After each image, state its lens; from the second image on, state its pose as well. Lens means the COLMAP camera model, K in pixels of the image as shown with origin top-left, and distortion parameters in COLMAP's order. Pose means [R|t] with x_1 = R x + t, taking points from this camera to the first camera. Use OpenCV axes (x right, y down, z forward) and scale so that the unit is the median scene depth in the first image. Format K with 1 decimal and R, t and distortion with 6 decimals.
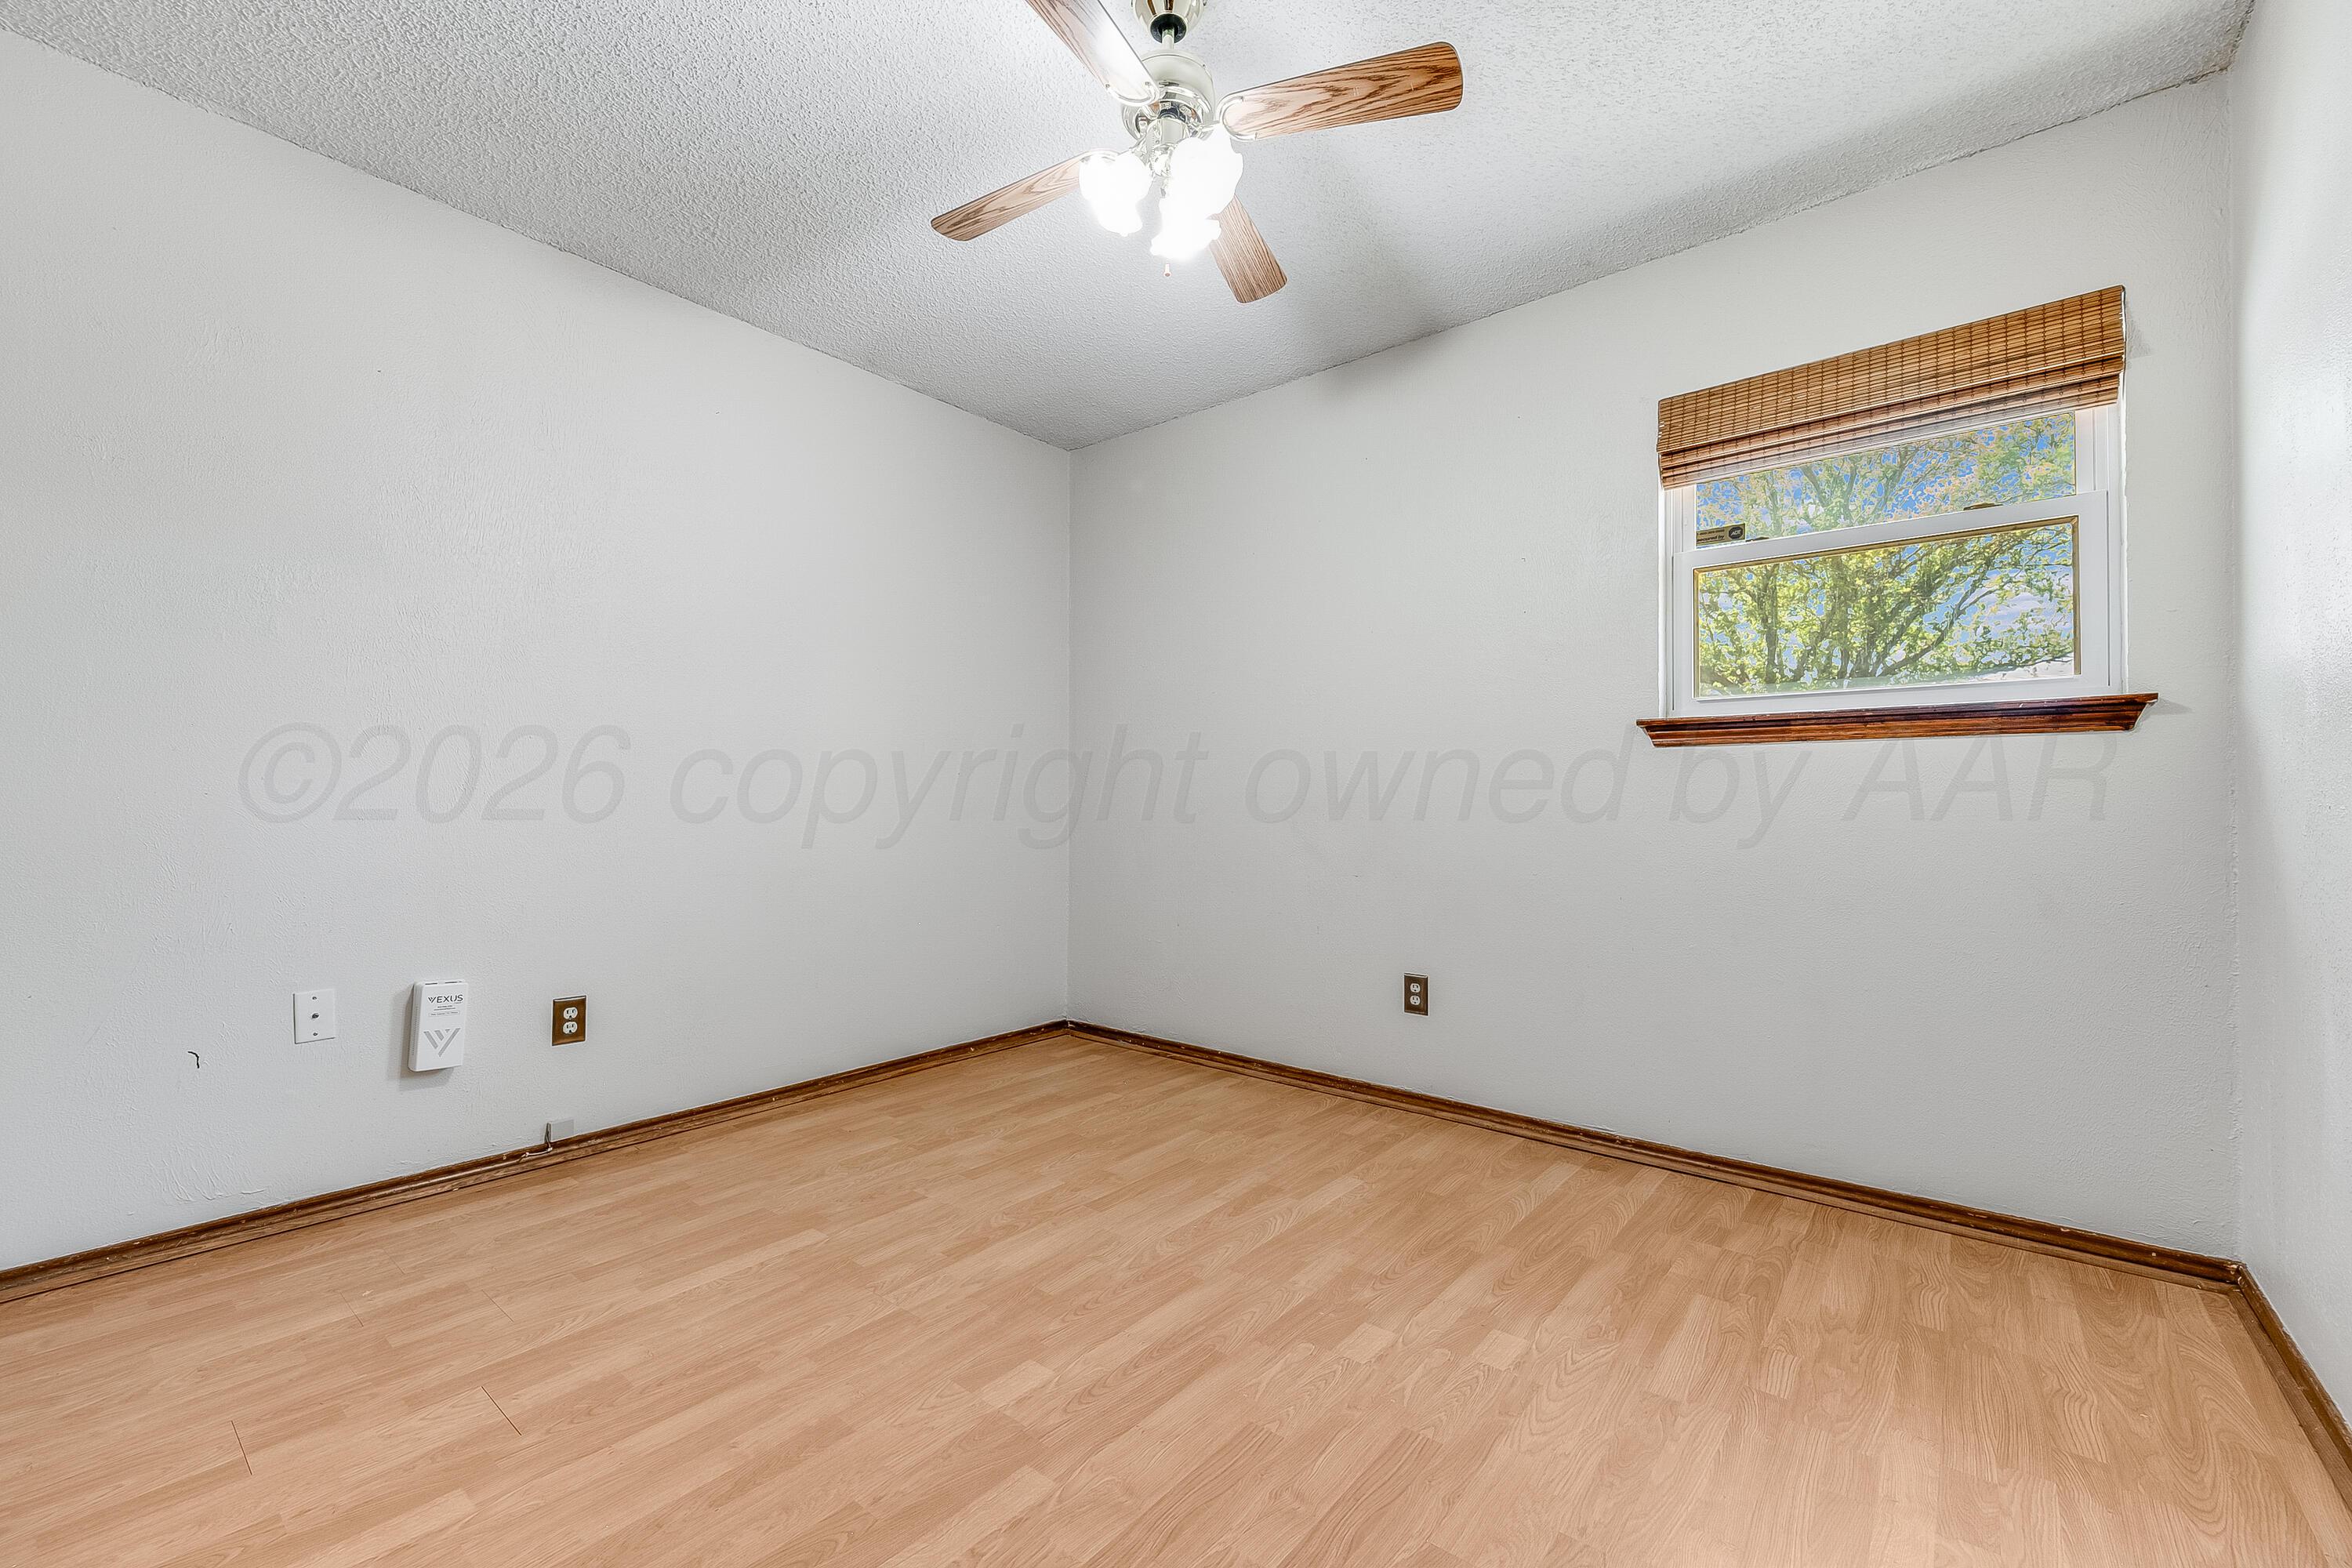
lens RADIAL K [[968.4, 0, 1170.9], [0, 968.4, 800.8], [0, 0, 1]] dist [0.000571, -0.000017]
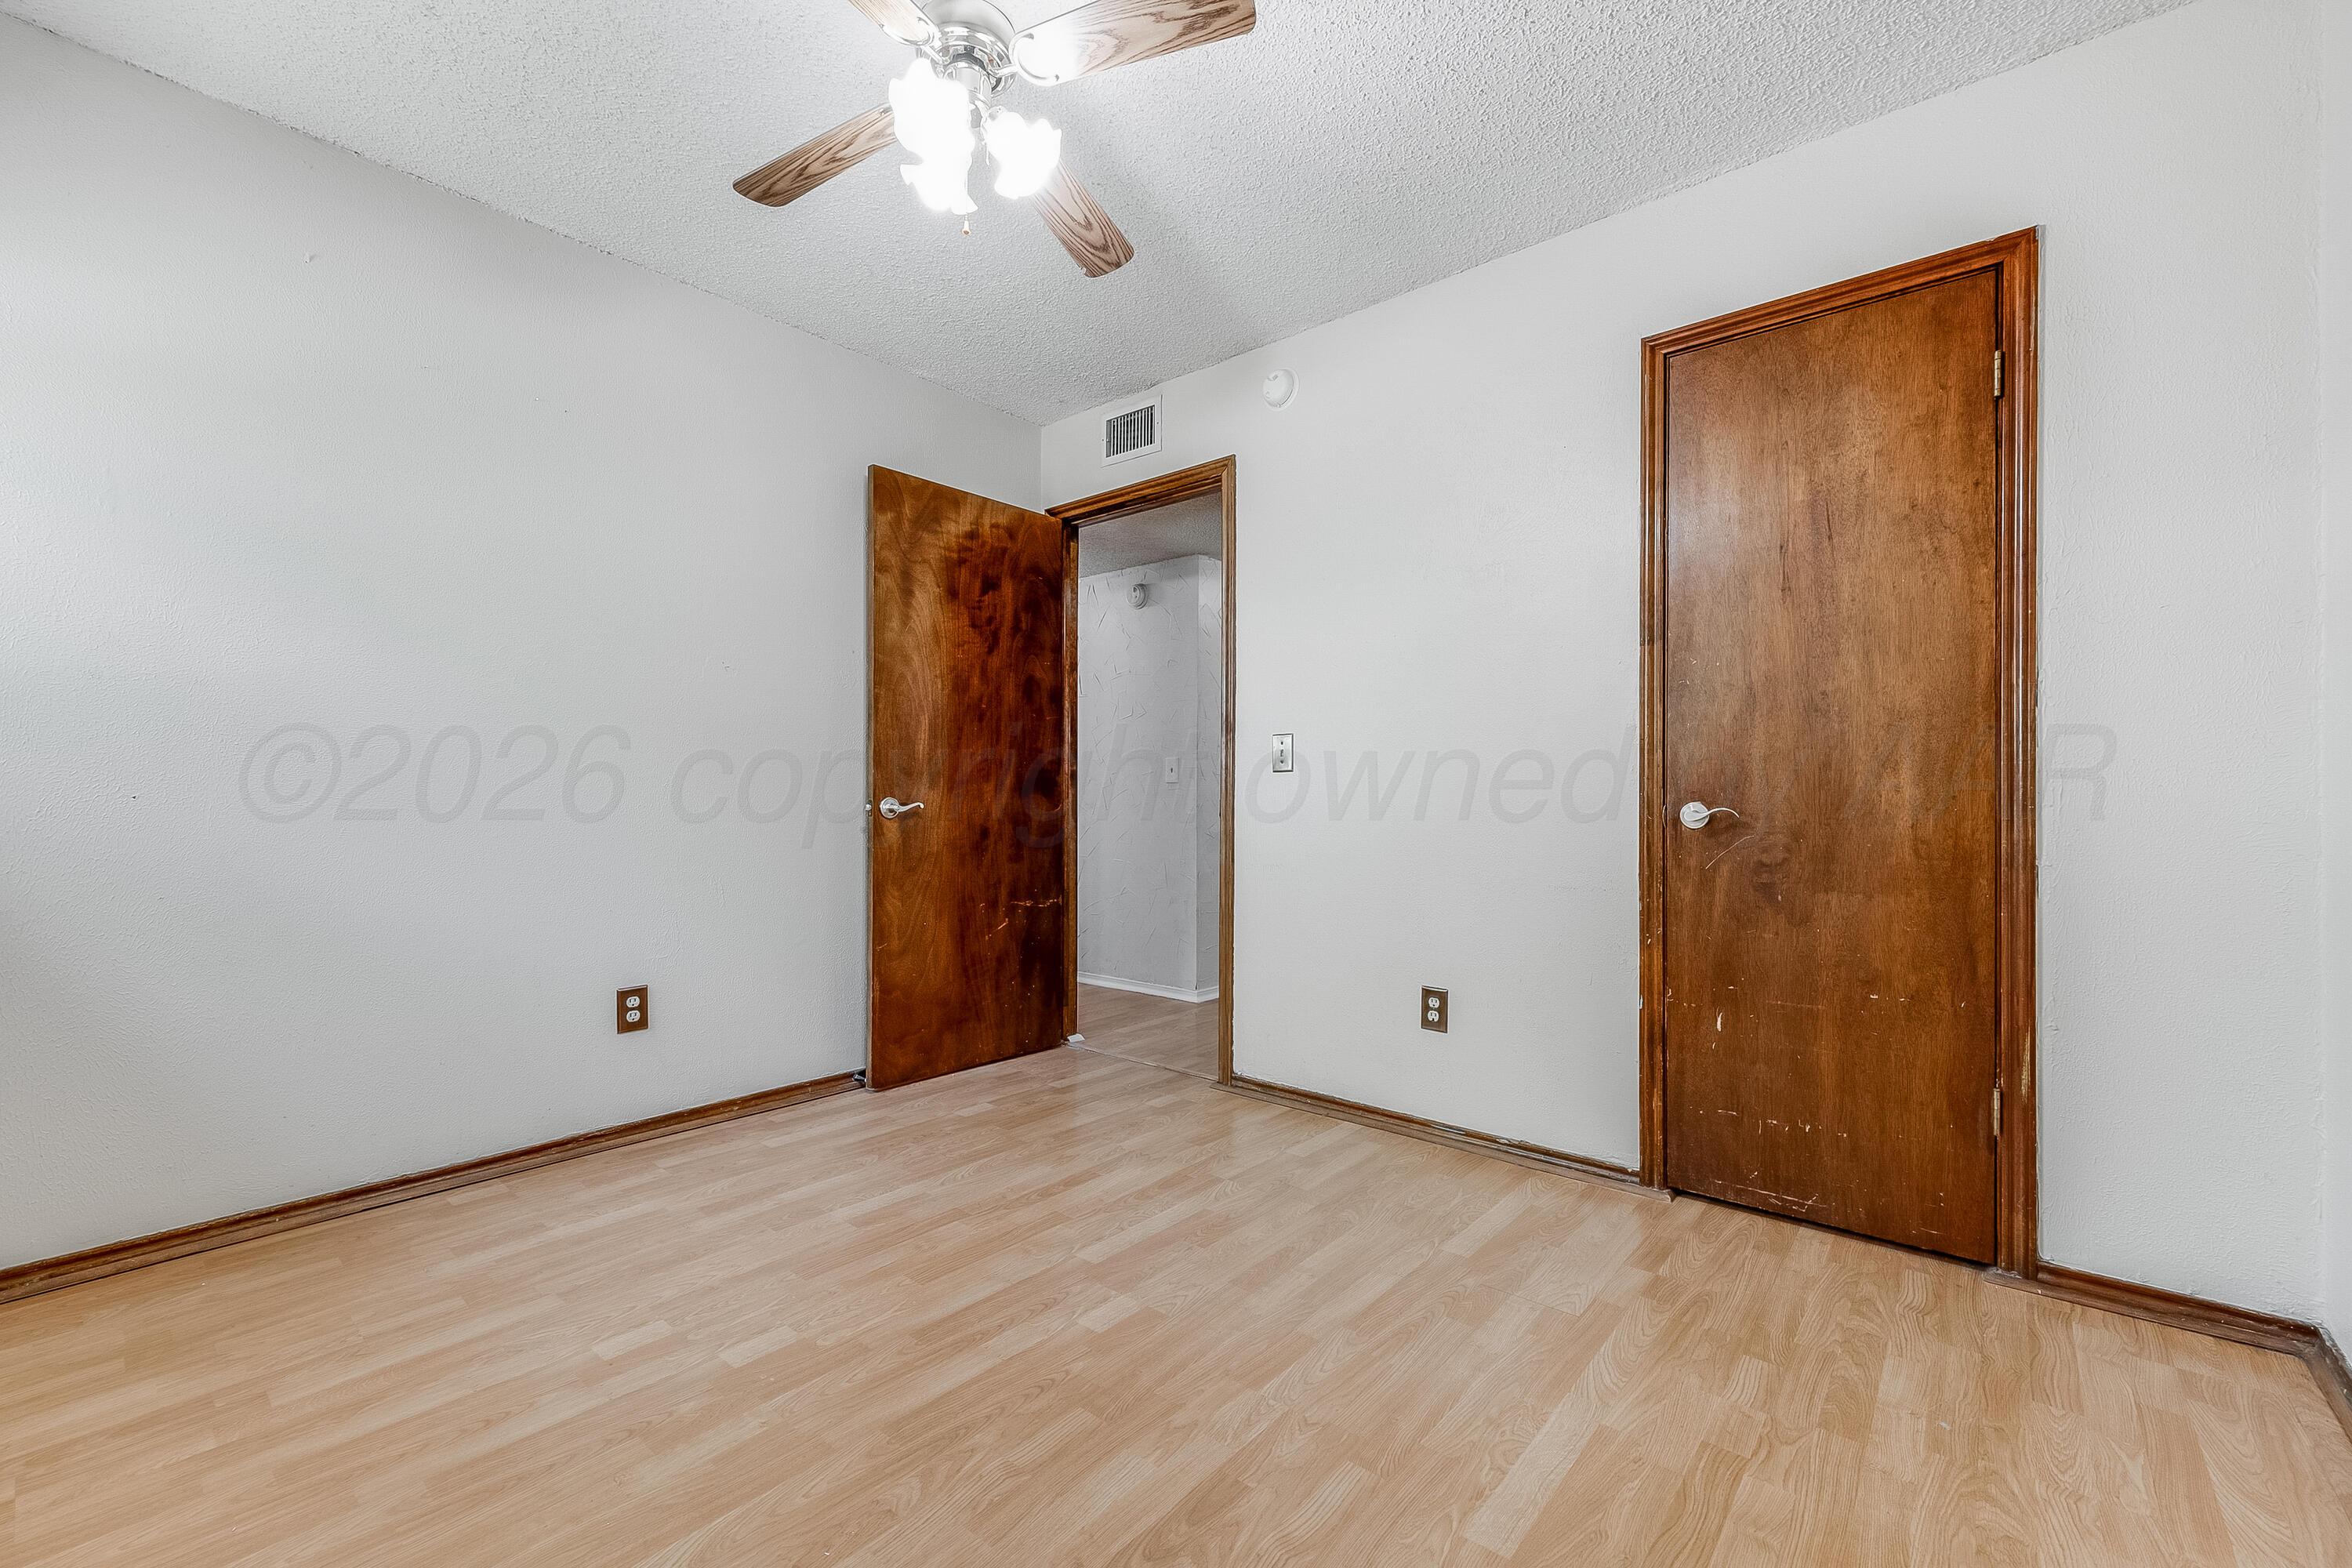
lens RADIAL K [[979.5, 0, 1178.5], [0, 979.5, 801.0], [0, 0, 1]] dist [0.001210, -0.000085]
pose [[-0.999907, -0.008567, 0.010599, -0.226625], [-0.008655, 0.999929, -0.008209, 0.010462], [-0.010528, -0.008300, -0.999910, 1.975397]]
